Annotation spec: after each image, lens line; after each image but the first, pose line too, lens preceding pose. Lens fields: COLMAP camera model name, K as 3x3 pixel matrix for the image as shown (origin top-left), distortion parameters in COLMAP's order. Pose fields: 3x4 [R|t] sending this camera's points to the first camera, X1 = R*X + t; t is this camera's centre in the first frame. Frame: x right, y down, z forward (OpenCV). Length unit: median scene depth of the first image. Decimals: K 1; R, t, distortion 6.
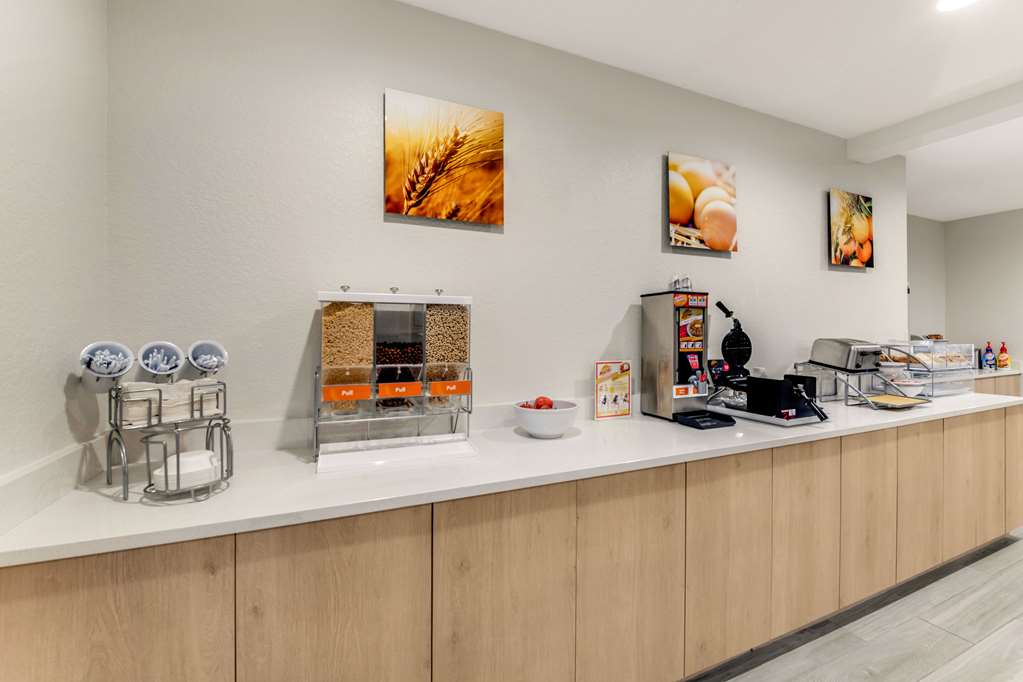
lens RADIAL K [[411.9, 0, 505.5], [0, 411.9, 335.8], [0, 0, 1]] dist [-0.015106, -0.000254]
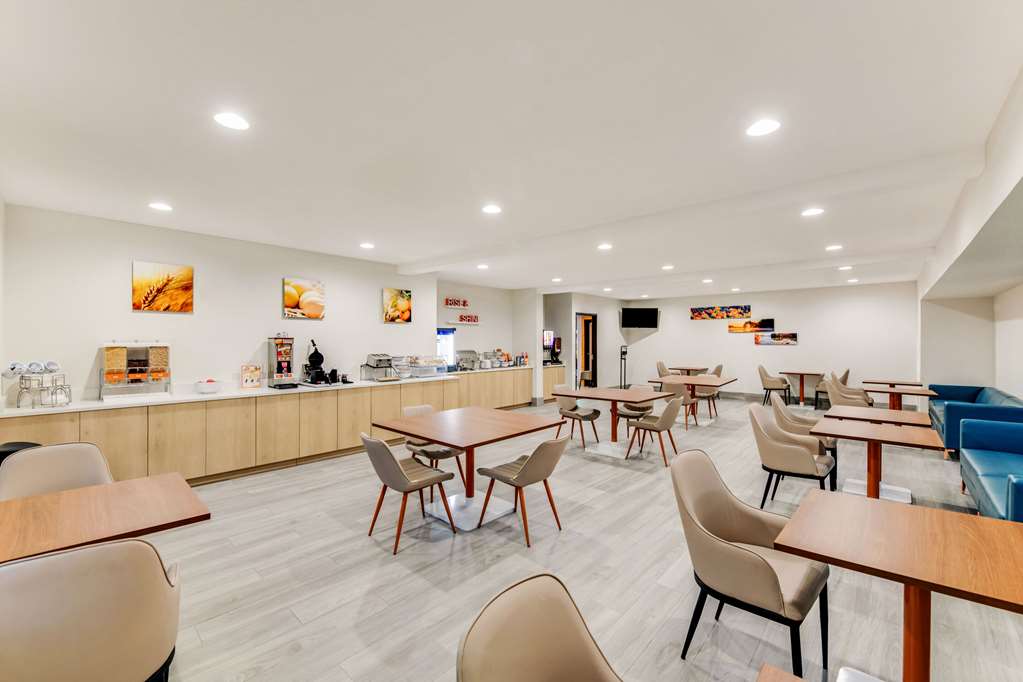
lens RADIAL K [[420.0, 0, 515.7], [0, 420.0, 344.5], [0, 0, 1]] dist [-0.013936, 0.000103]
pose [[0.904863, 0.001231, 0.425702, 0.696400], [-0.003798, 0.999979, 0.005182, -0.090191], [-0.425687, -0.006306, 0.904849, -2.142812]]
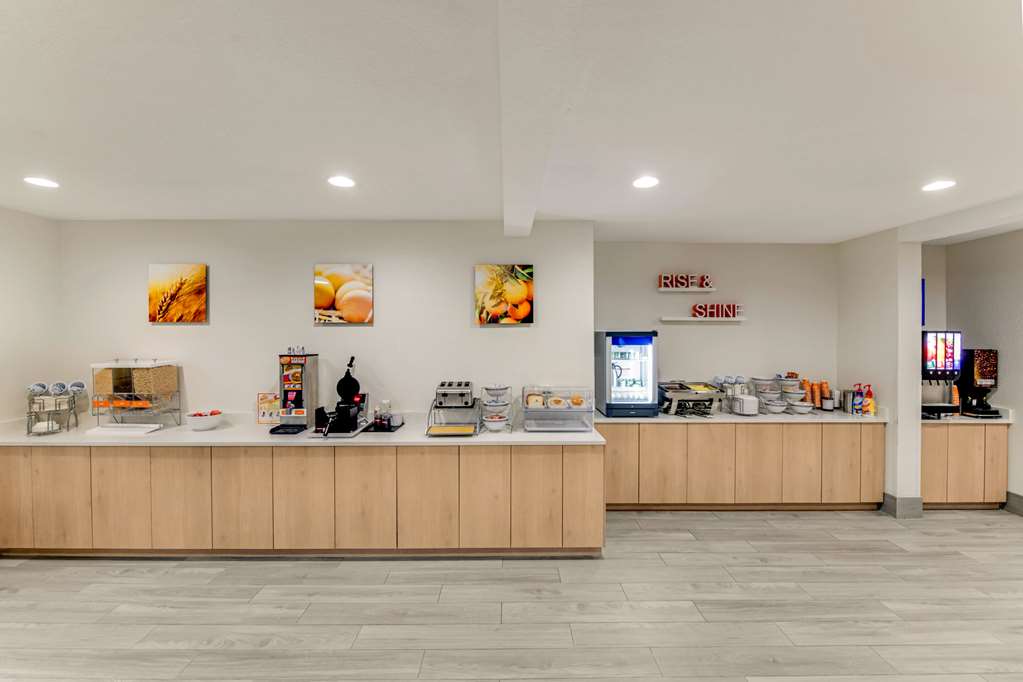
lens RADIAL K [[420.0, 0, 515.7], [0, 420.0, 344.5], [0, 0, 1]] dist [-0.013936, 0.000103]
pose [[0.923510, 0.007142, -0.383507, 2.116878], [-0.003319, 0.999938, 0.010631, -0.184972], [0.383559, -0.008545, 0.923477, -0.269211]]
